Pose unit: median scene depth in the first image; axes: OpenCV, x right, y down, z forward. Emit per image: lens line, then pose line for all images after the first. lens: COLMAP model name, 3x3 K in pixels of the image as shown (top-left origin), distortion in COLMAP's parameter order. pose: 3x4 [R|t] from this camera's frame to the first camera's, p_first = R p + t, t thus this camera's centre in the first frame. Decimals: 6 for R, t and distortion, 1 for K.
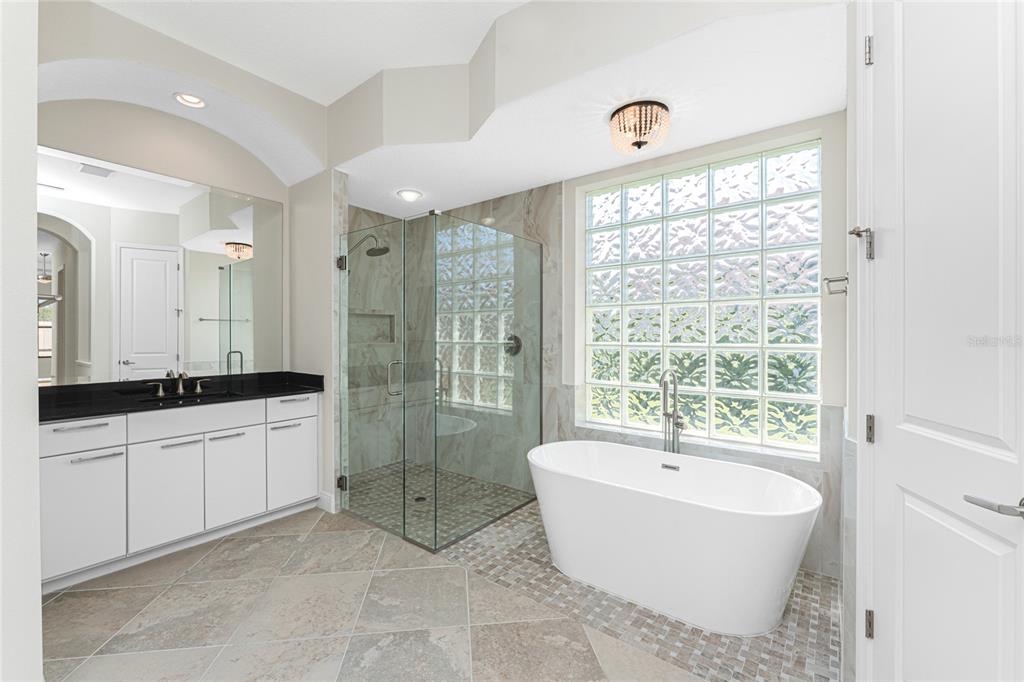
lens RADIAL K [[420.6, 0, 510.4], [0, 420.6, 337.1], [0, 0, 1]] dist [-0.010241, 0.001387]
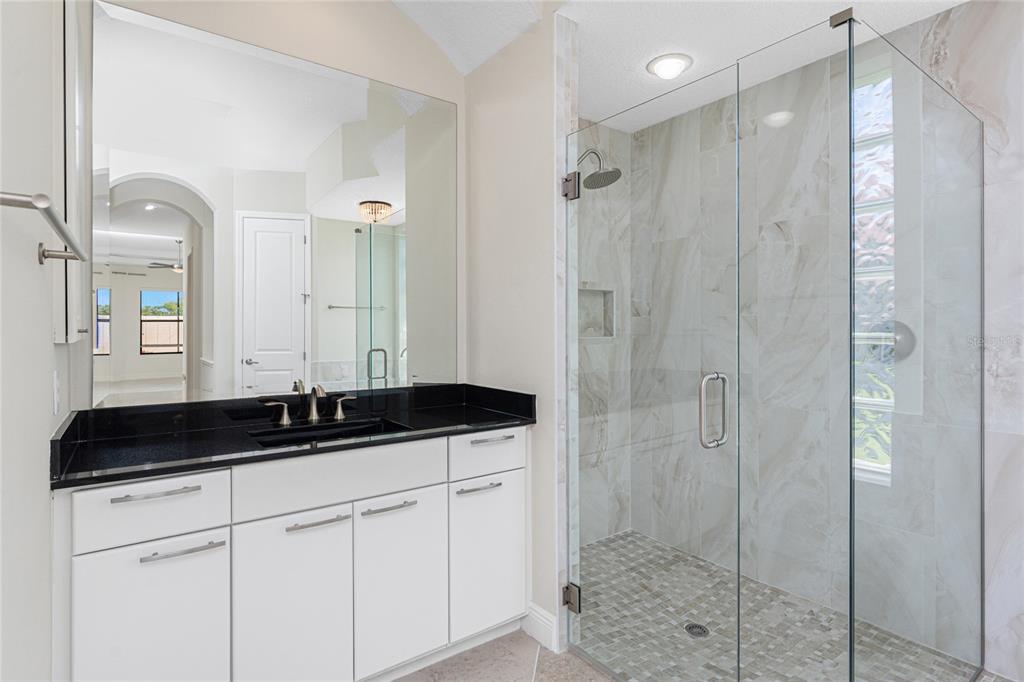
lens RADIAL K [[512.0, 0, 510.2], [0, 512.0, 332.4], [0, 0, 1]] dist [-0.007036, -0.000239]
pose [[0.959925, -0.000847, -0.280257, -0.280964], [0.000788, 1.000000, -0.000323, 0.009235], [0.280257, 0.000089, 0.959925, 0.337361]]
